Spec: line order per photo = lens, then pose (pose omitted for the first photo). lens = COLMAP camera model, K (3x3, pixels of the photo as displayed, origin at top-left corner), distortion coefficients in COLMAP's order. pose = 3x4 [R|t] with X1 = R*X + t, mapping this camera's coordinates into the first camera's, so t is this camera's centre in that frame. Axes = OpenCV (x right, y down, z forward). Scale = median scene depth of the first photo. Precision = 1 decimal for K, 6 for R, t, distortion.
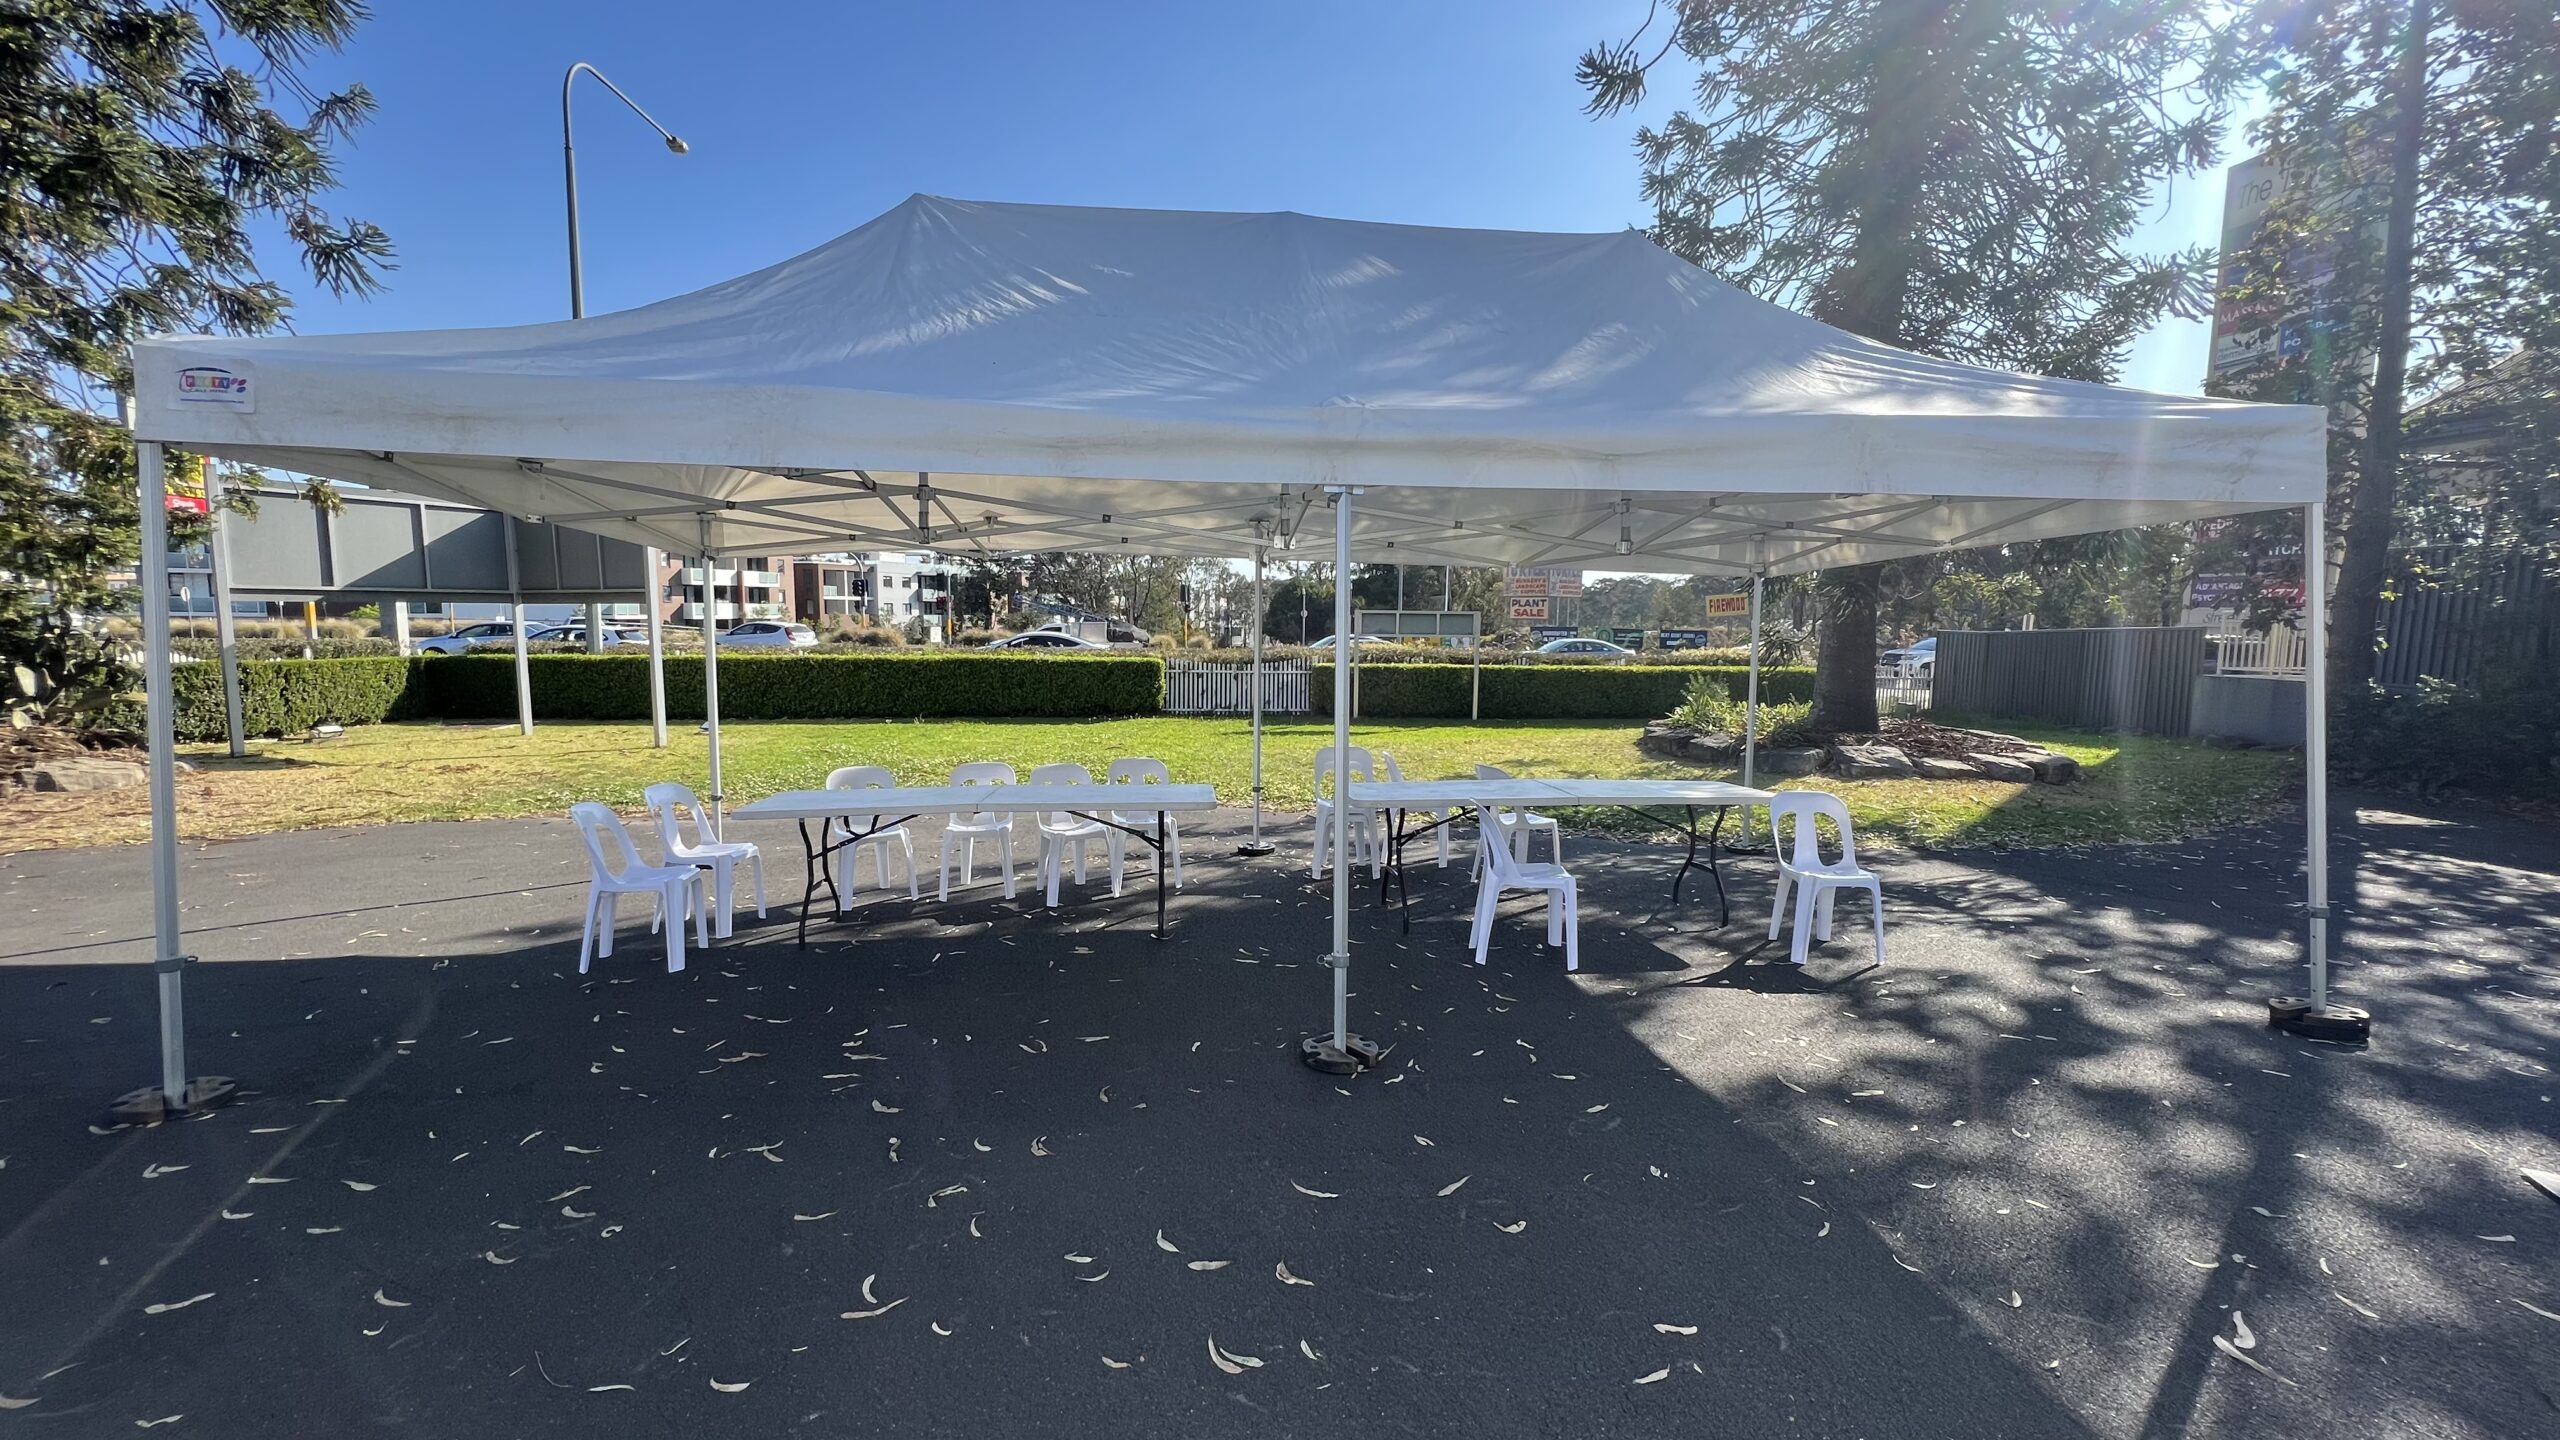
lens RADIAL K [[1020.4, 0, 1272.0], [0, 1020.4, 730.7], [0, 0, 1]] dist [-0.000301, 0.000037]
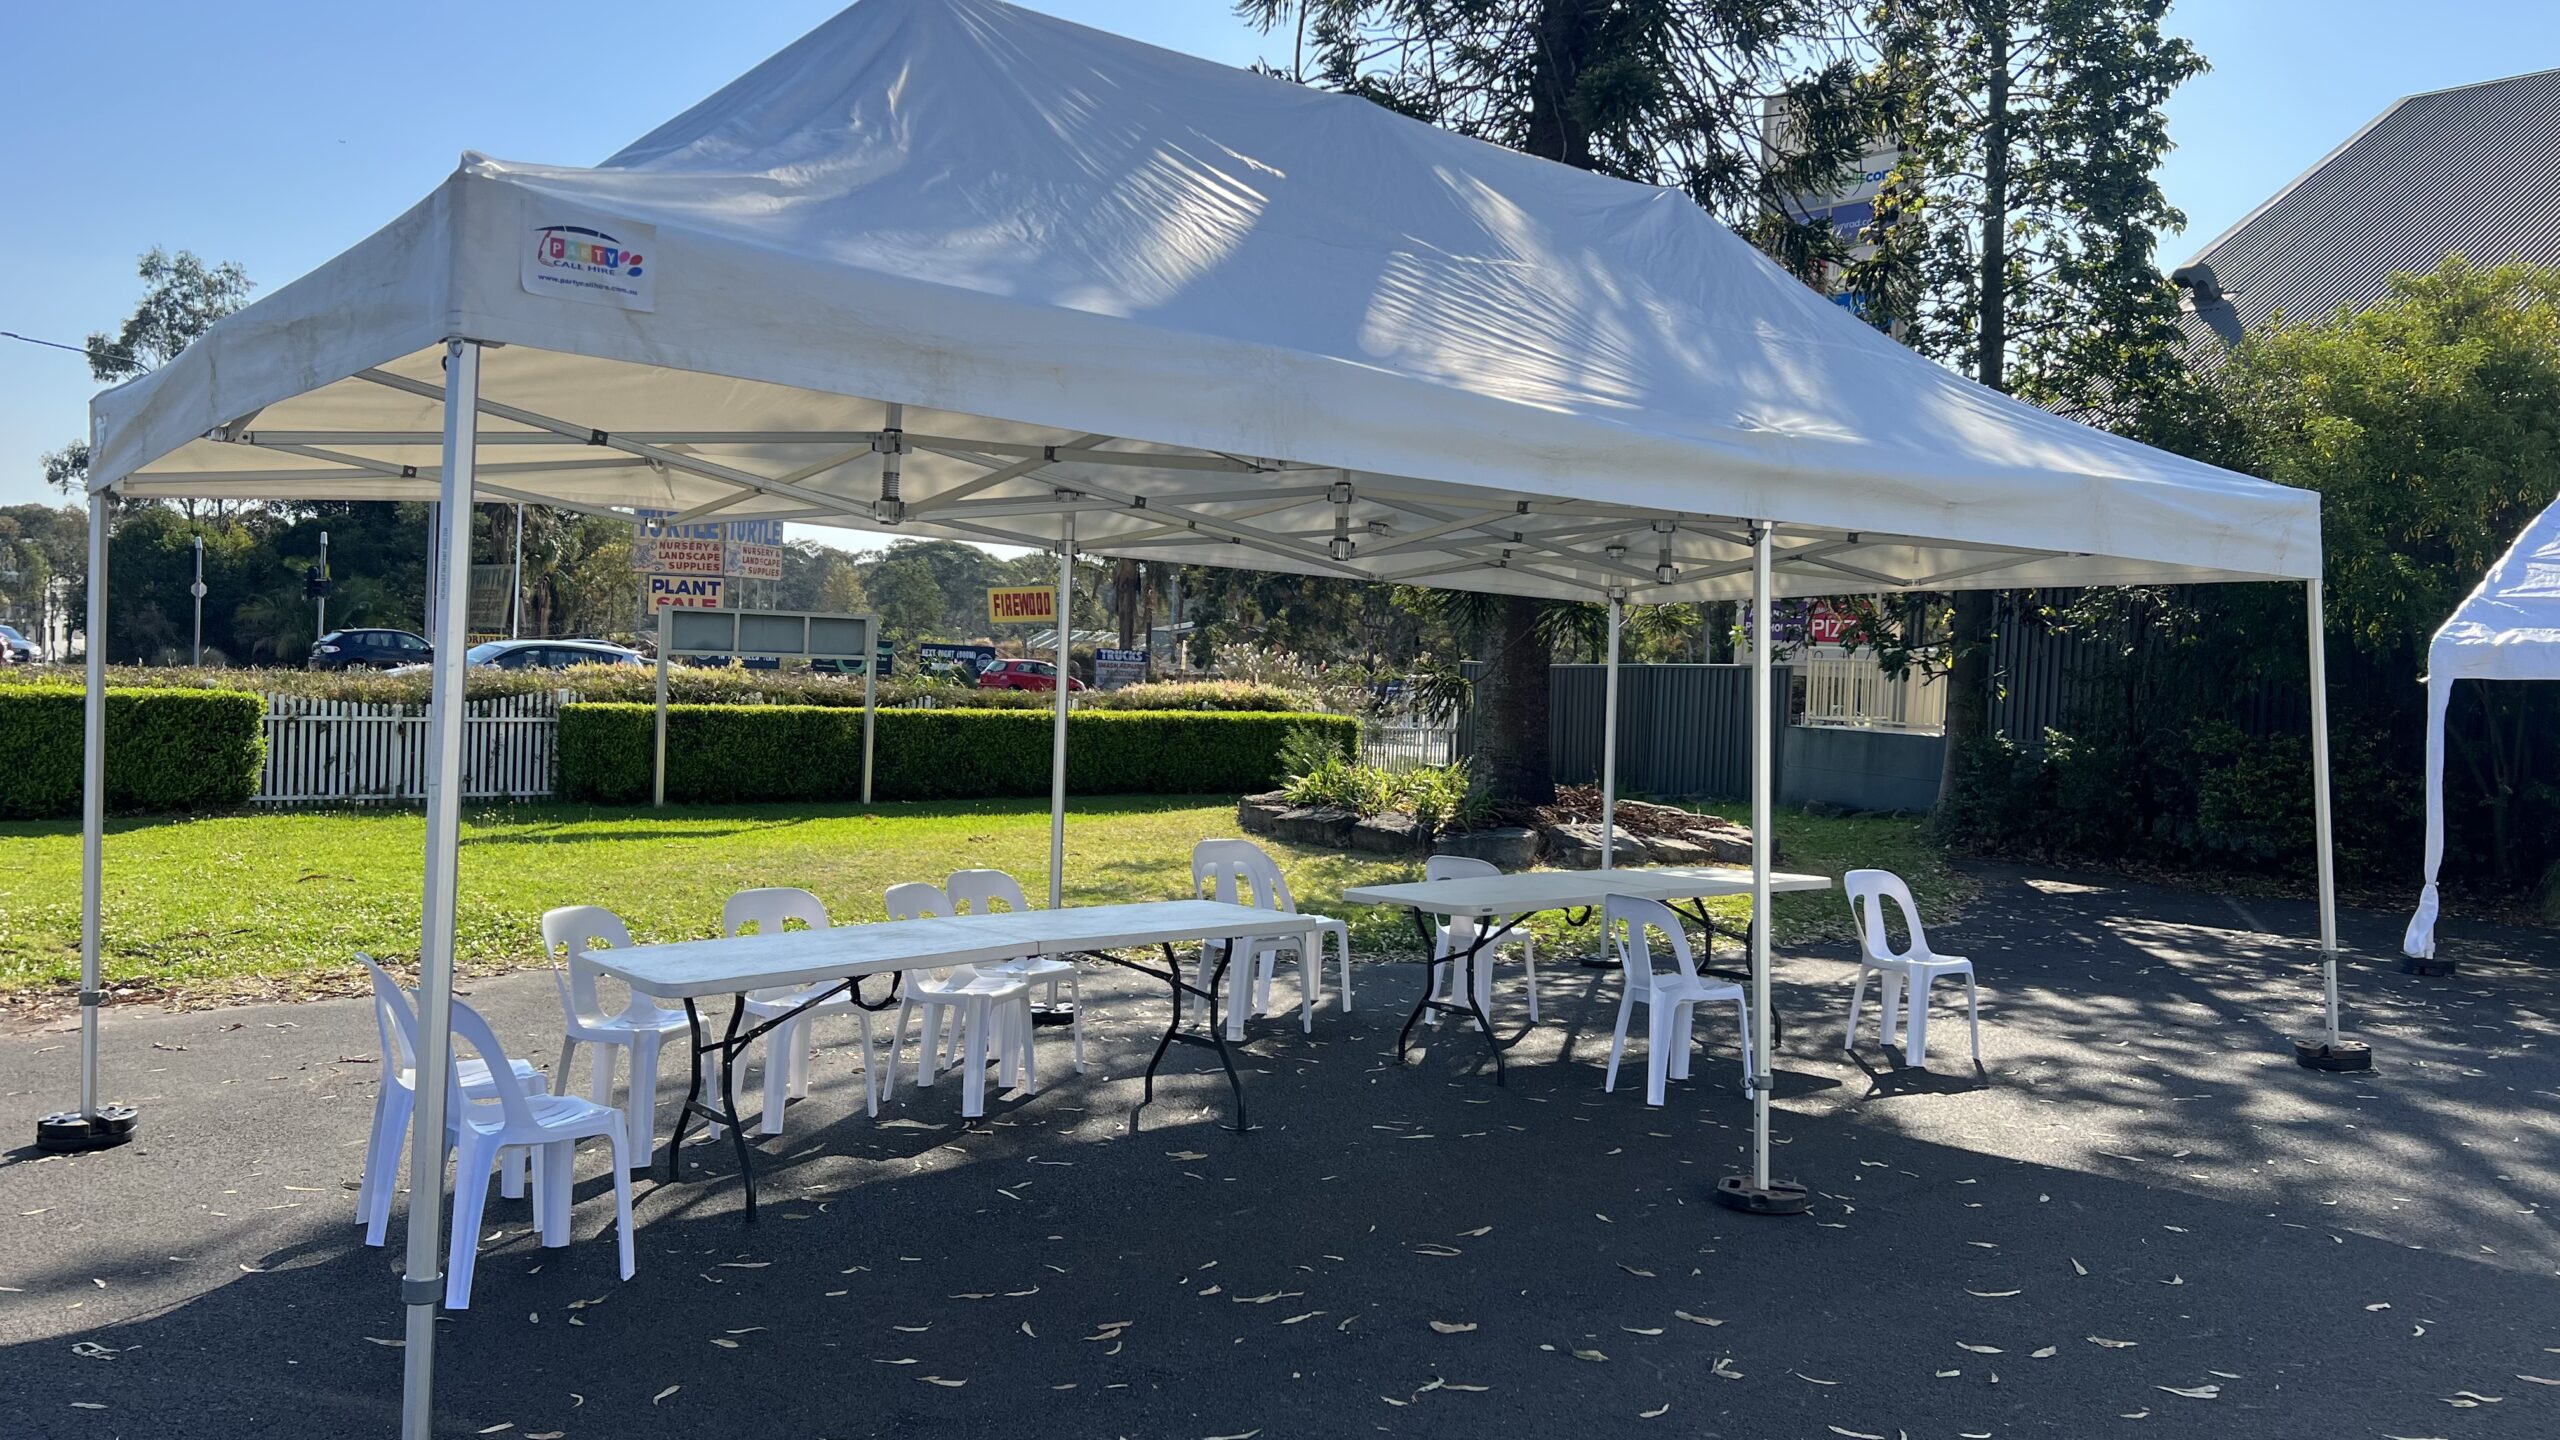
lens RADIAL K [[1918.3, 0, 1256.5], [0, 1918.3, 719.6], [0, 0, 1]] dist [0.070341, -0.089540]
pose [[0.832692, 0.001018, 0.553735, -0.449254], [0.029187, 0.998528, -0.045727, -0.004326], [-0.552967, 0.054238, 0.831436, -0.040460]]
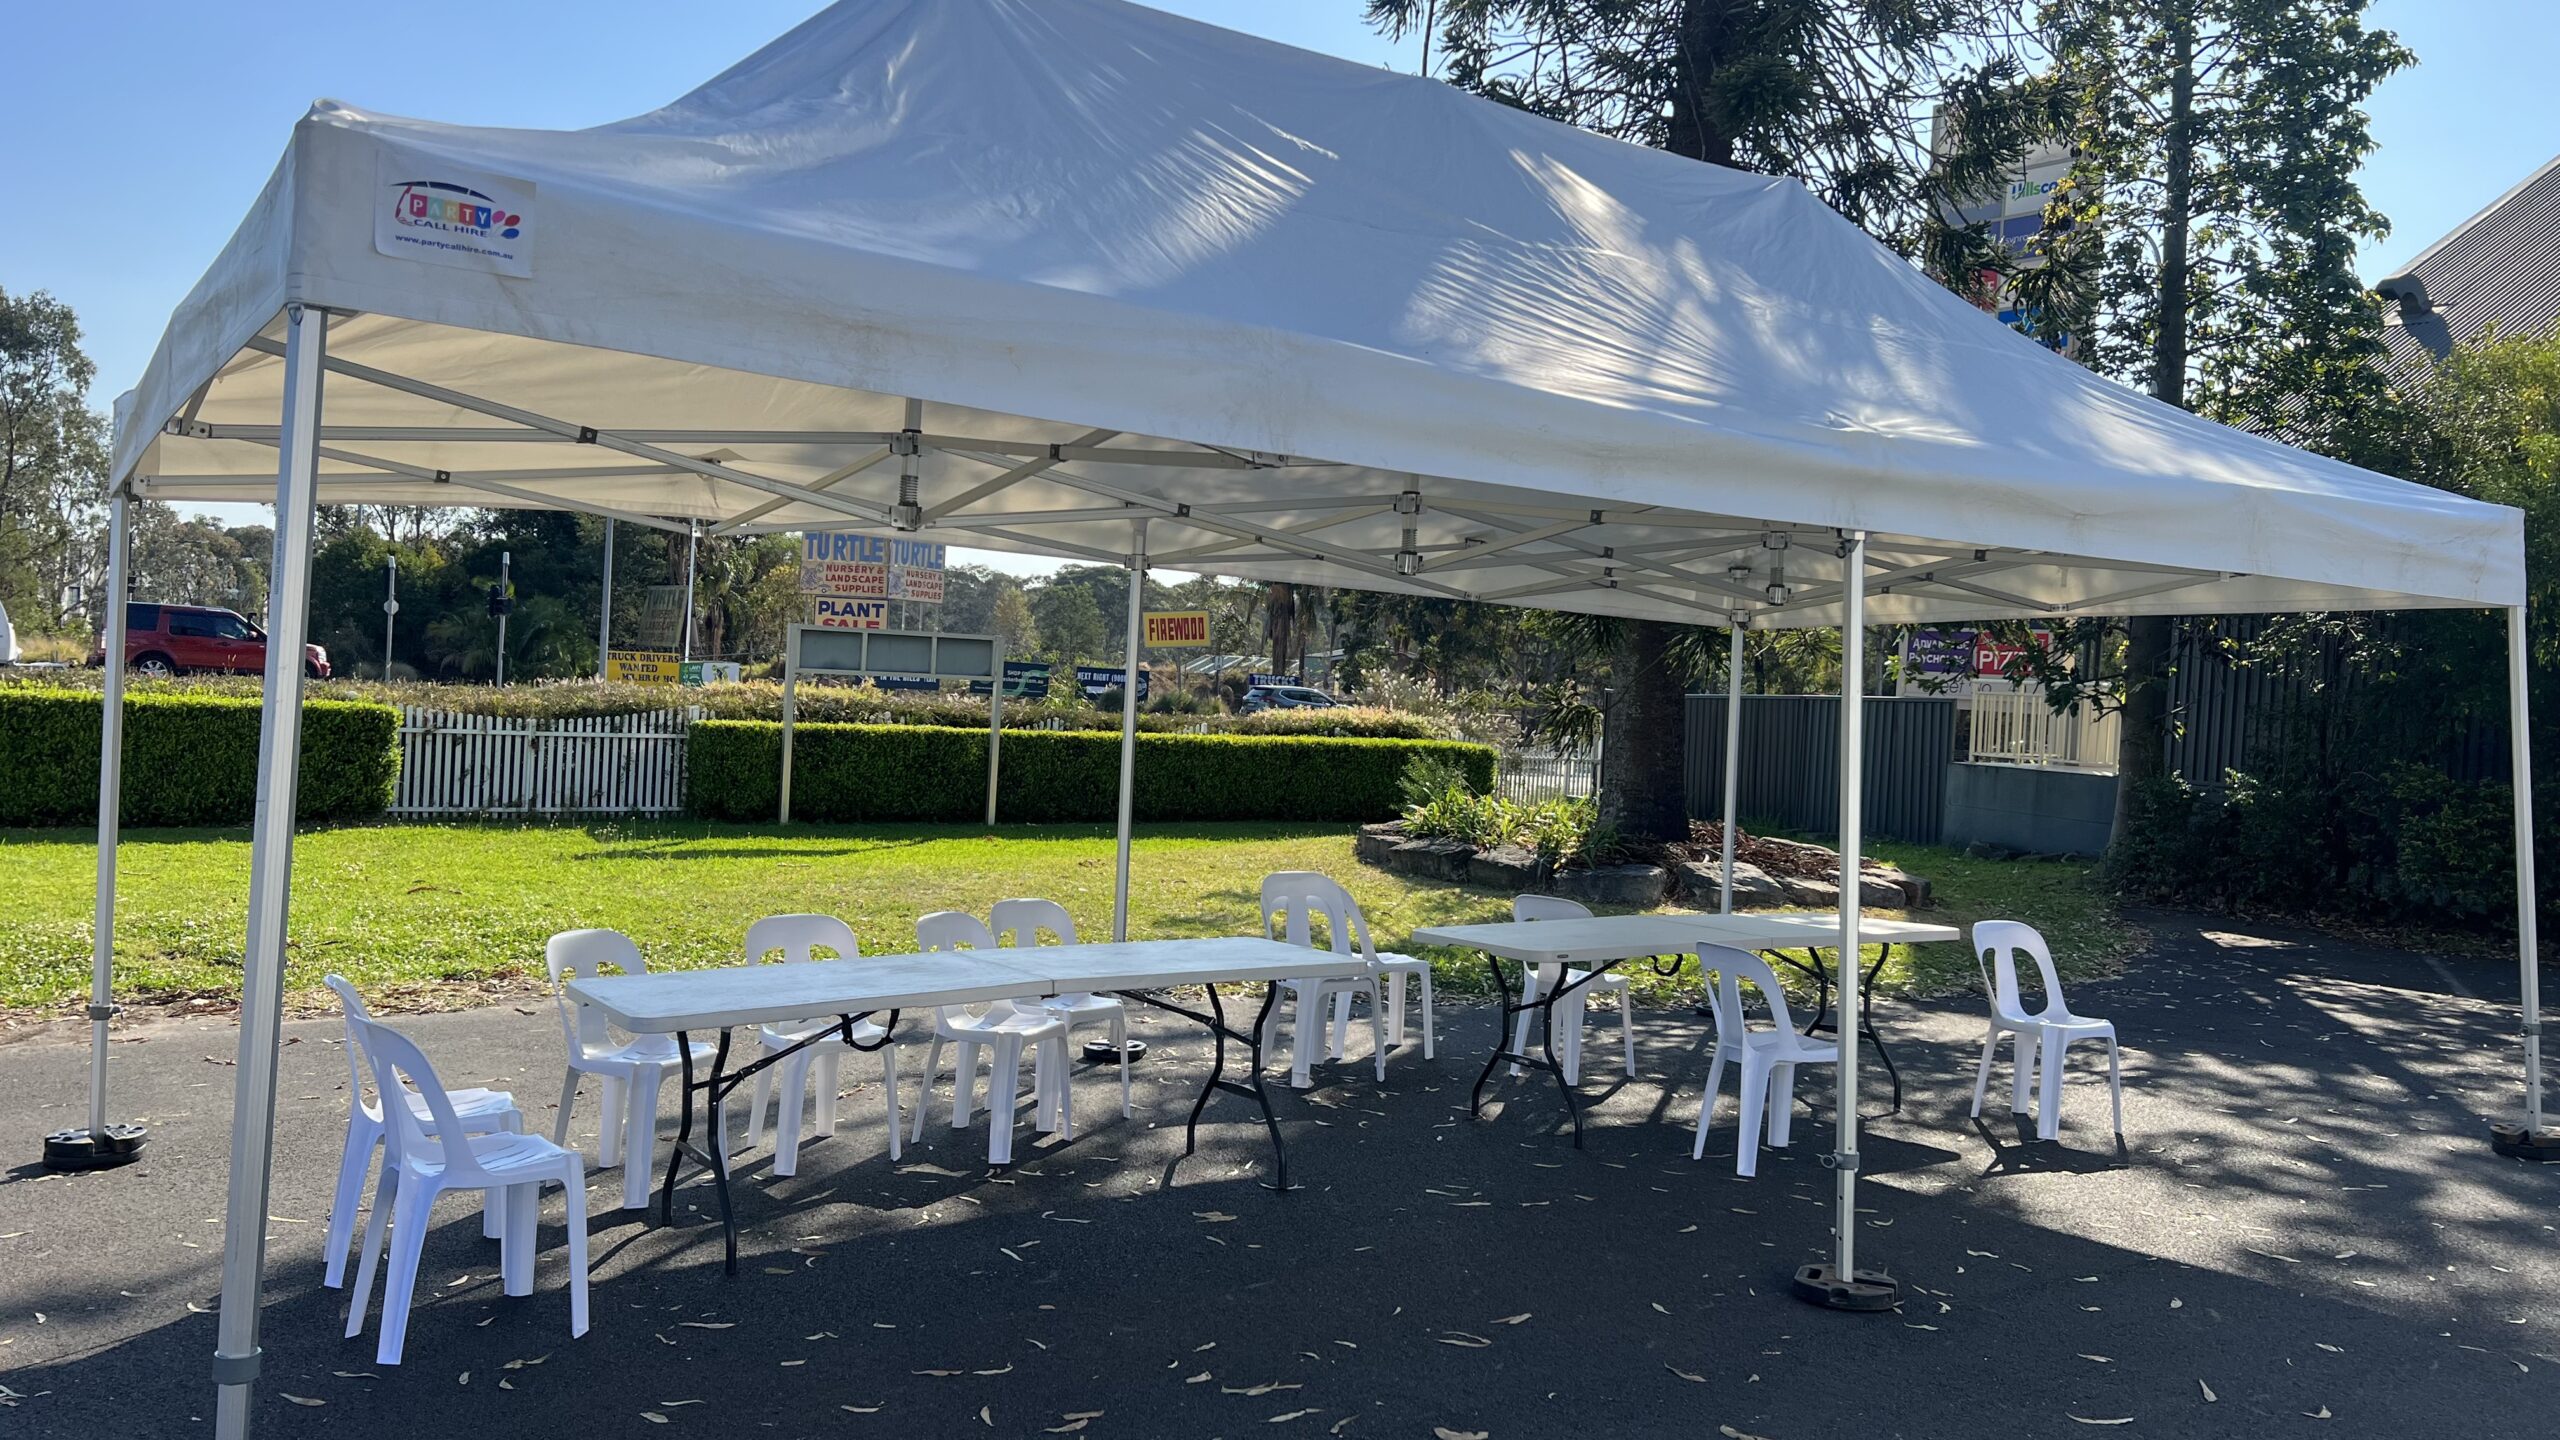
lens RADIAL K [[1922.1, 0, 1249.7], [0, 1922.1, 719.0], [0, 0, 1]] dist [0.052711, -0.047315]
pose [[0.877793, 0.020868, 0.478585, -0.388156], [0.009854, 0.998053, -0.061593, -0.005287], [-0.478938, 0.058782, 0.875878, -0.018712]]
